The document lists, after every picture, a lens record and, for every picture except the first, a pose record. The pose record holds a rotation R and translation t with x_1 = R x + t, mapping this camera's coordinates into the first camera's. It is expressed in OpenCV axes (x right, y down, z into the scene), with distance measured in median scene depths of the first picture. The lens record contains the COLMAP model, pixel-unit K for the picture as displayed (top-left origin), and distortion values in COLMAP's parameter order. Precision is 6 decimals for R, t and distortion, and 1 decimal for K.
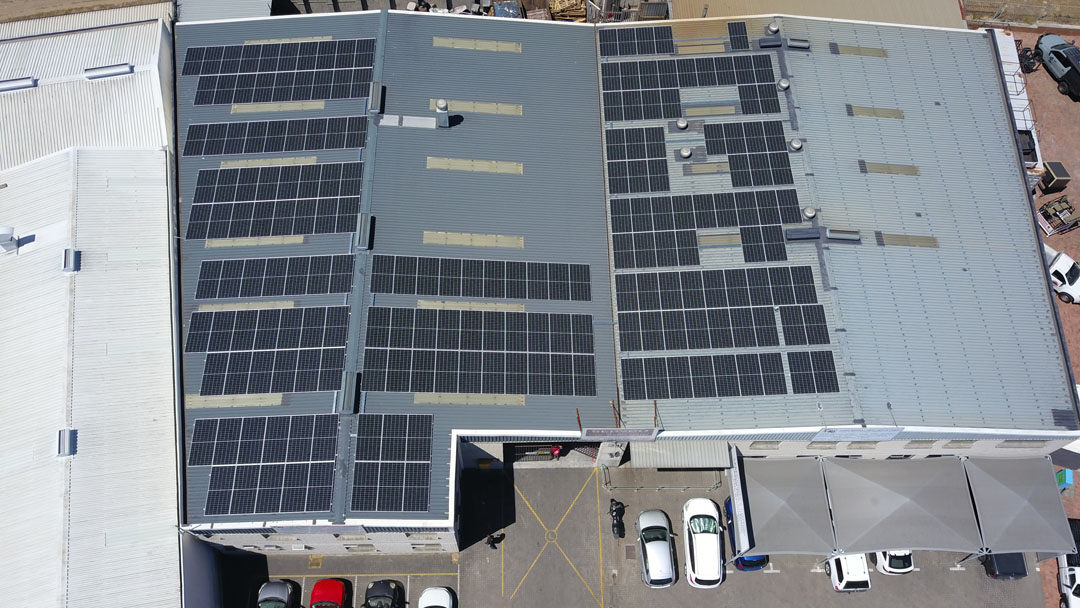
lens RADIAL K [[831.6, 0, 541.8], [0, 831.6, 304.0], [0, 0, 1]] dist [0.004940, -0.001741]
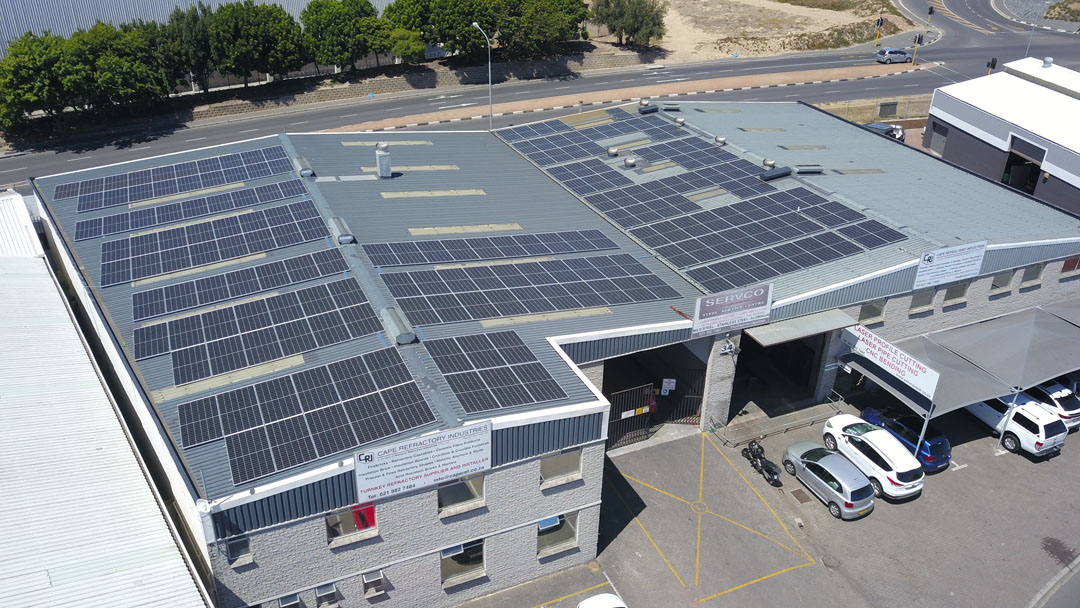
lens RADIAL K [[831.6, 0, 542.7], [0, 831.6, 301.9], [0, 0, 1]] dist [0.004940, -0.001741]
pose [[0.919125, -0.192028, 0.343999, -0.328323], [0.352959, 0.789259, -0.502484, 0.455015], [-0.175013, 0.583263, 0.793205, 0.351750]]
